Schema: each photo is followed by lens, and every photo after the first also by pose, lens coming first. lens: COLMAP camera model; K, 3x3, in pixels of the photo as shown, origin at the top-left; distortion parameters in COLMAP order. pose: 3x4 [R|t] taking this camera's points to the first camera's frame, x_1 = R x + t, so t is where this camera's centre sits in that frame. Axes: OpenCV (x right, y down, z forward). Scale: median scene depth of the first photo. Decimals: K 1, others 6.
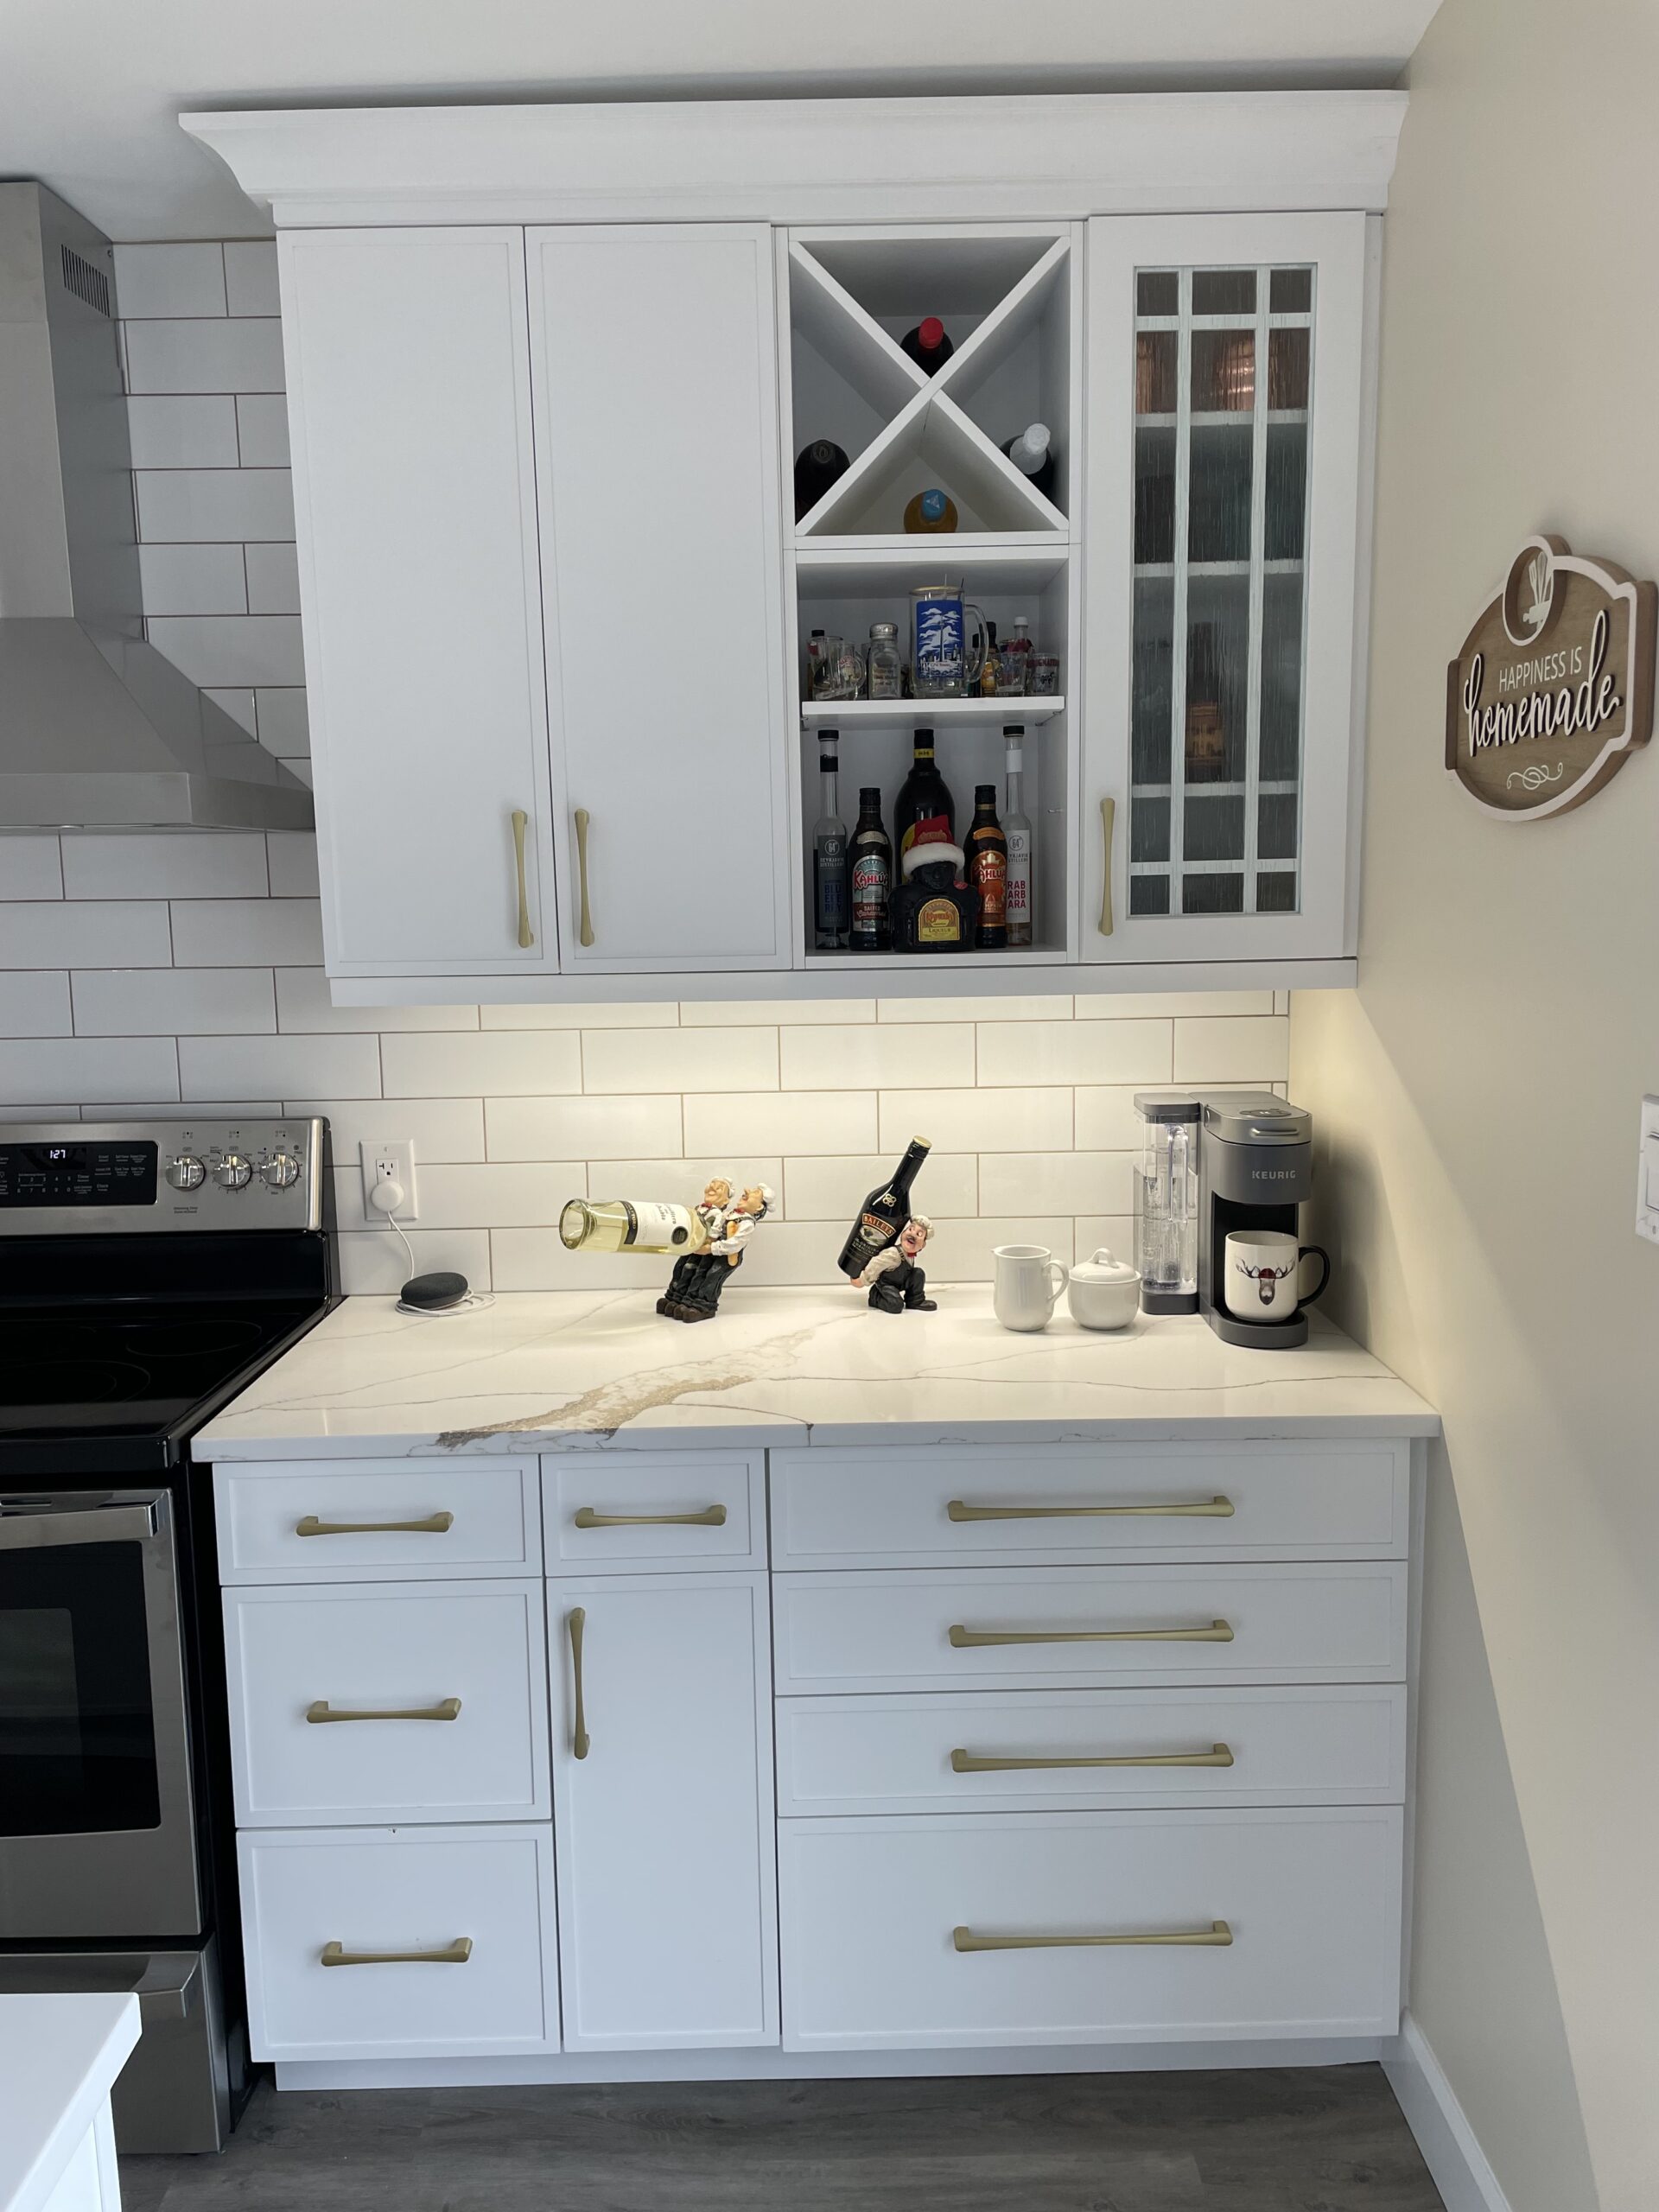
lens RADIAL K [[1665.8, 0, 842.3], [0, 1665.8, 1086.8], [0, 0, 1]] dist [0.092442, -0.118541]
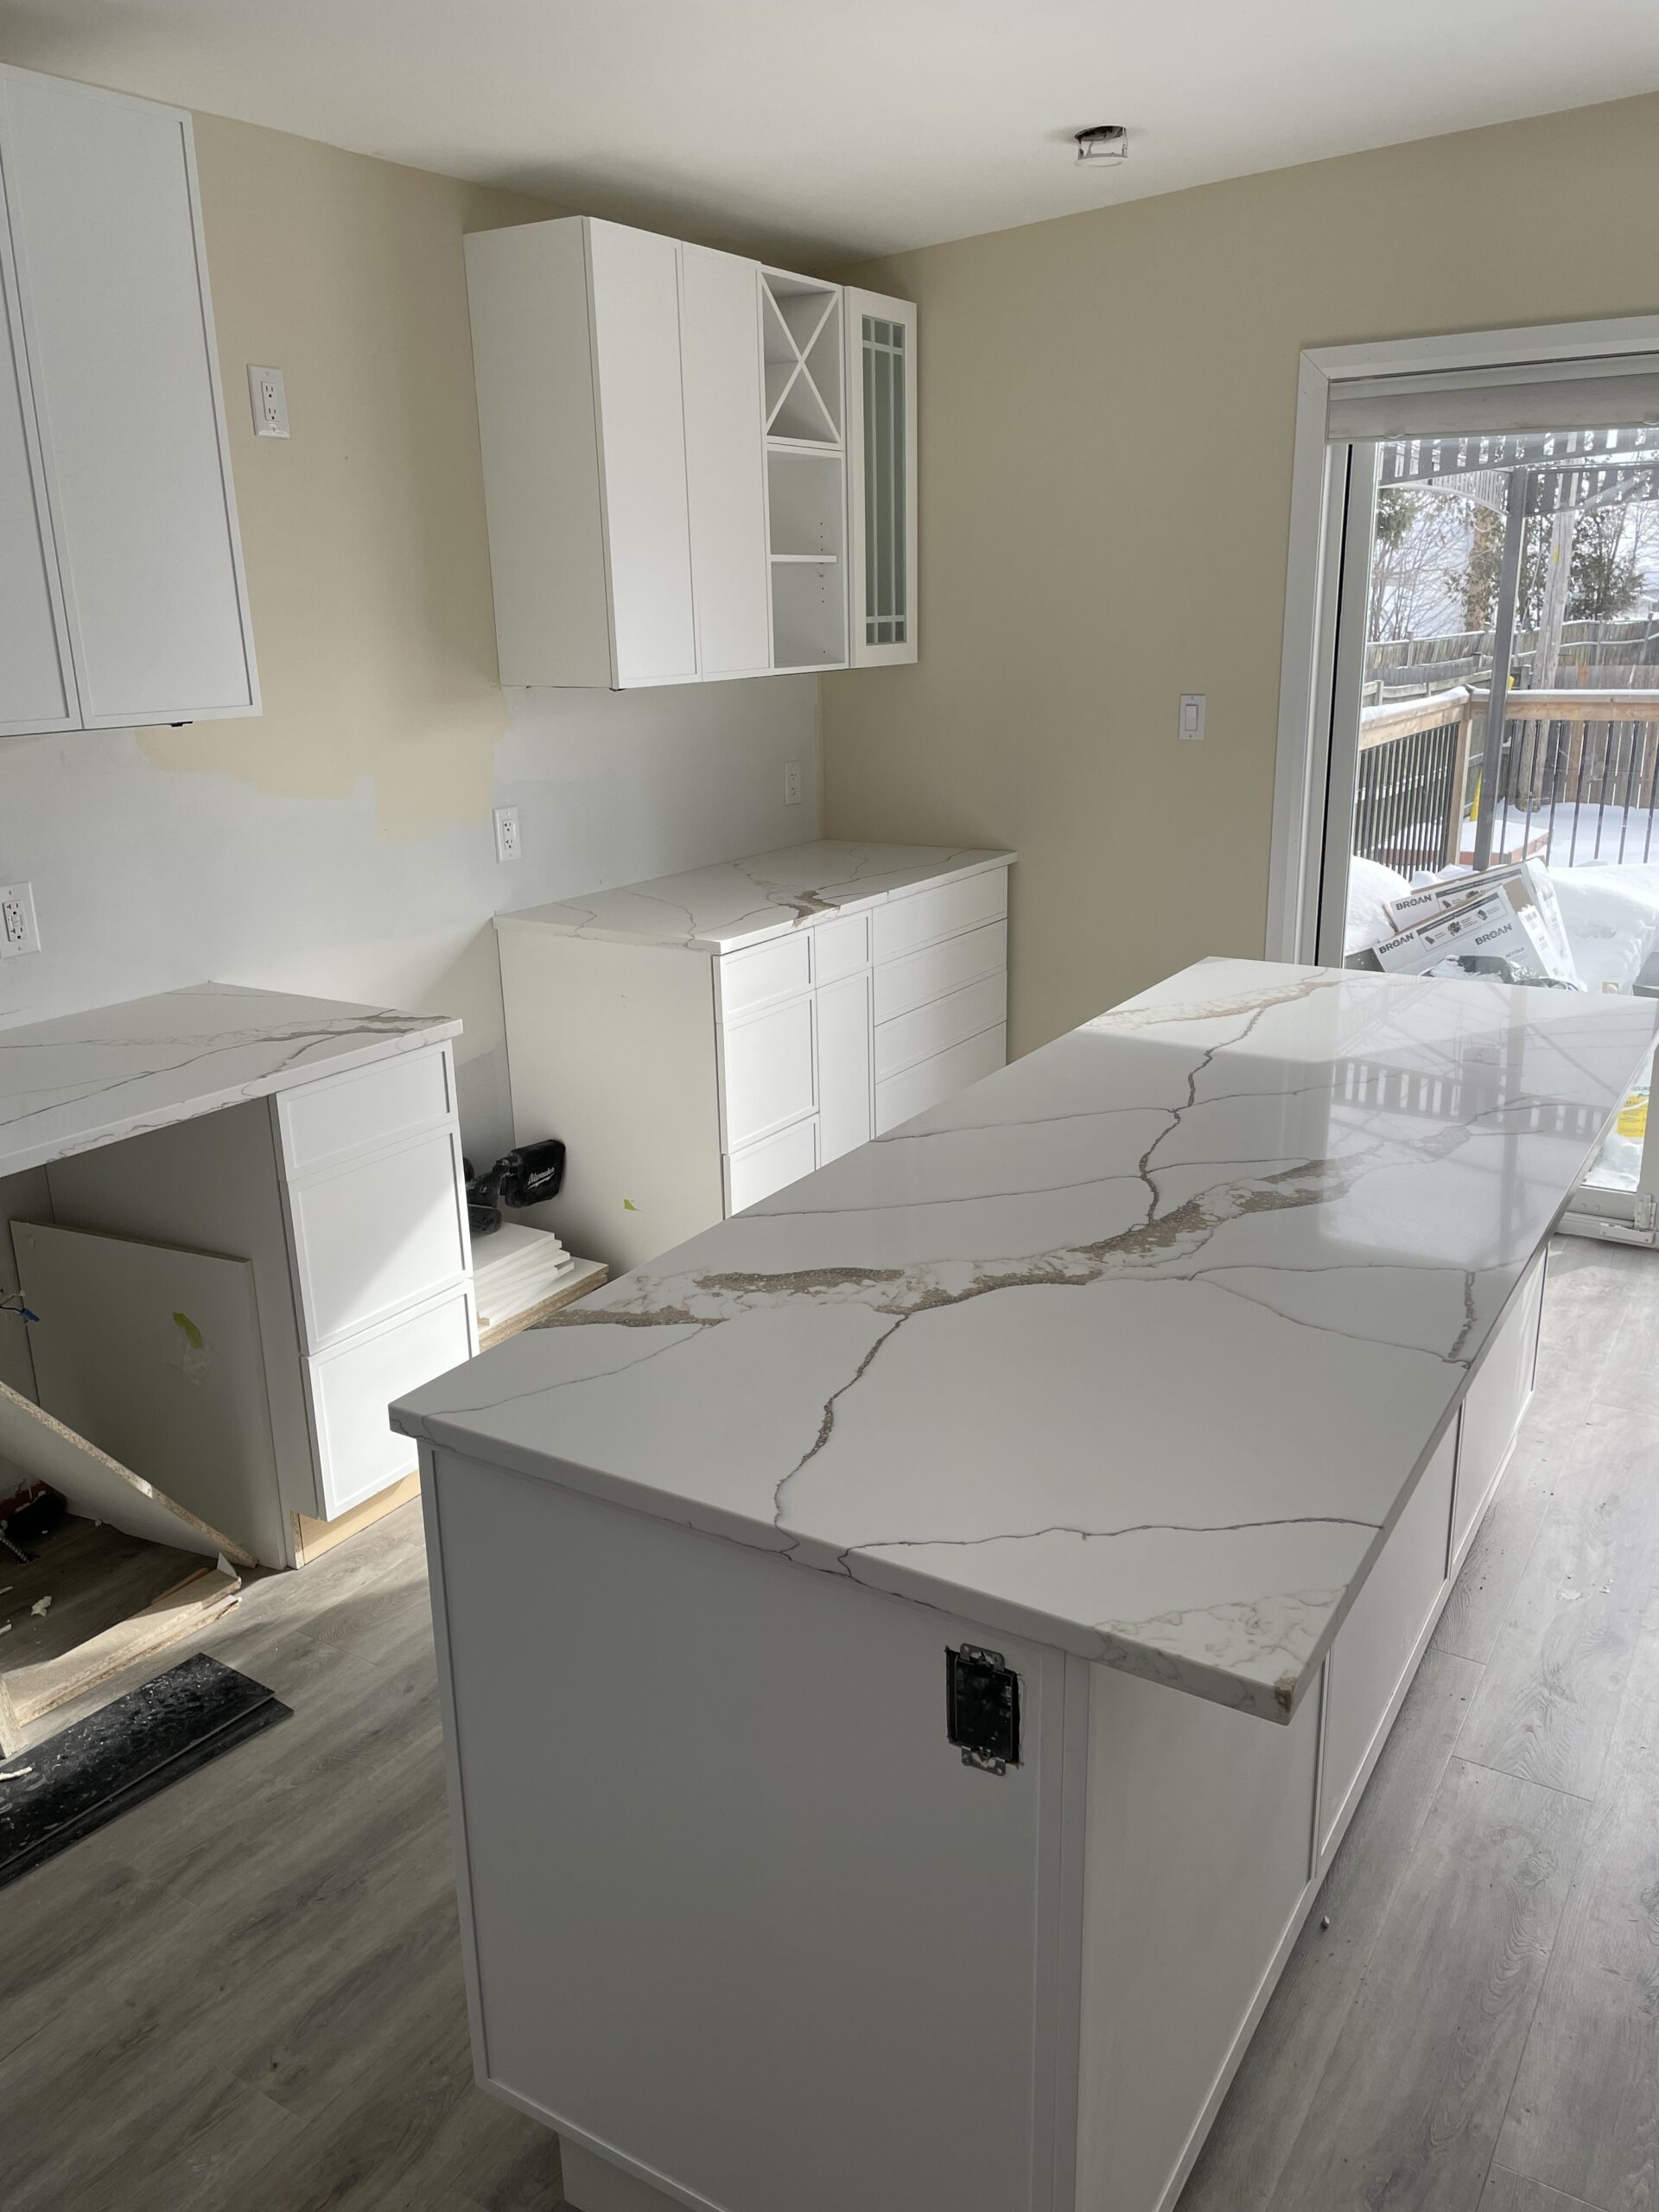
lens RADIAL K [[1665.8, 0, 854.4], [0, 1665.8, 1095.0], [0, 0, 1]] dist [0.092442, -0.118541]
pose [[0.525118, -0.233640, 0.818330, -1.687501], [0.121855, 0.972310, 0.199409, 0.024352], [-0.842260, -0.004996, 0.539048, -0.096418]]
